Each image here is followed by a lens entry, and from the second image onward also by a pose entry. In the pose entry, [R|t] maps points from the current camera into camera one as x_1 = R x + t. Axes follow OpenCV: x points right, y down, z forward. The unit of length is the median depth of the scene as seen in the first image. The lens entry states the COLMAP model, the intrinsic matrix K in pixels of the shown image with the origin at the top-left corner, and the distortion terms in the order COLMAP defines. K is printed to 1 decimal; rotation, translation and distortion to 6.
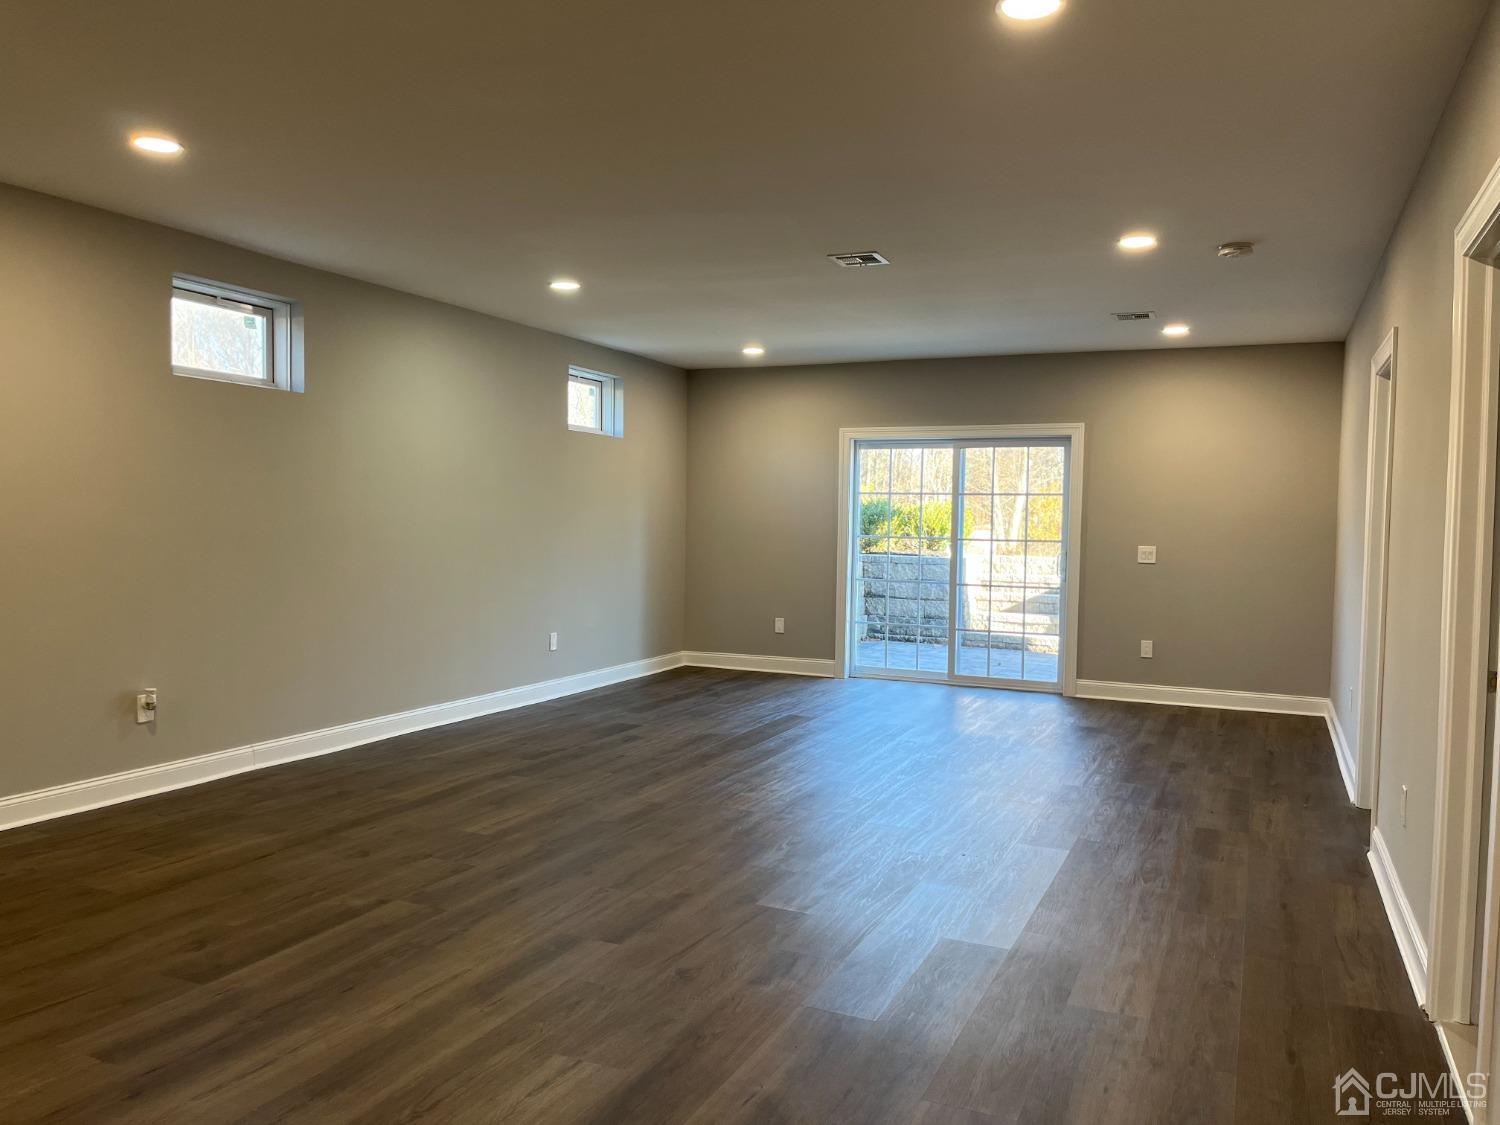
lens RADIAL K [[1146.4, 0, 750.5], [0, 1146.4, 562.7], [0, 0, 1]] dist [0.051407, -0.039356]
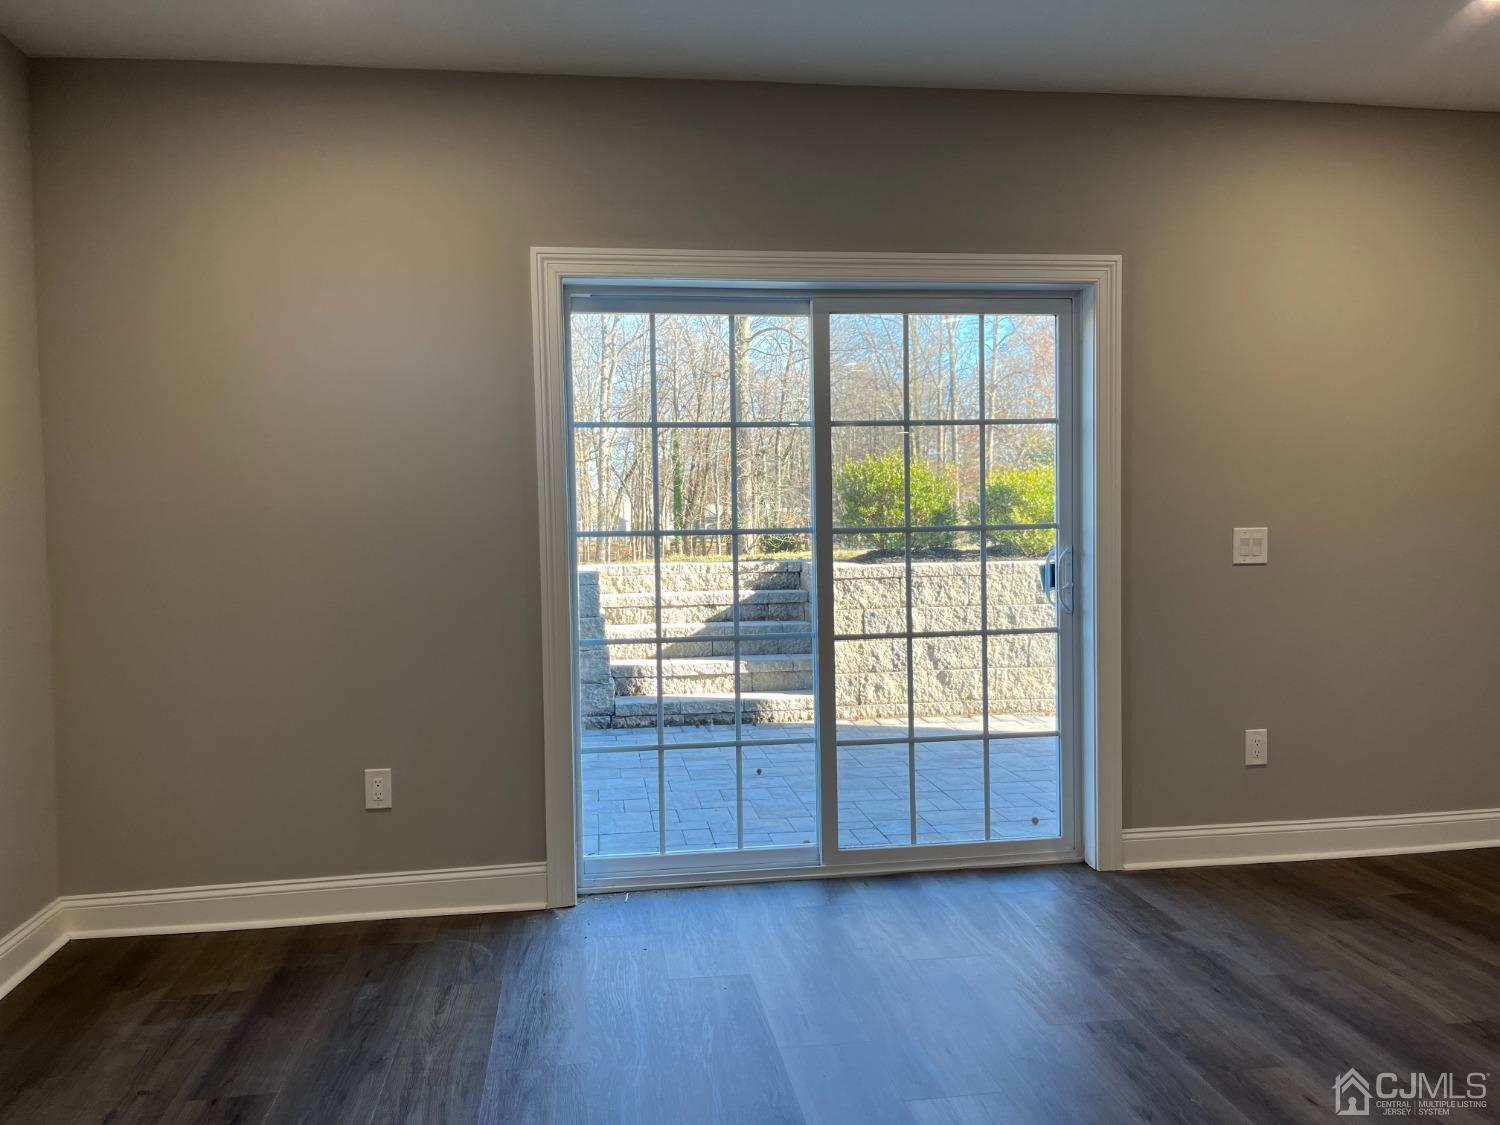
lens RADIAL K [[1146.4, 0, 745.6], [0, 1146.4, 573.3], [0, 0, 1]] dist [0.051407, -0.039356]
pose [[0.842378, -0.060553, 0.535474, -0.072129], [0.055437, 0.998132, 0.025662, -0.017513], [-0.536028, 0.008068, 0.844162, 0.660952]]
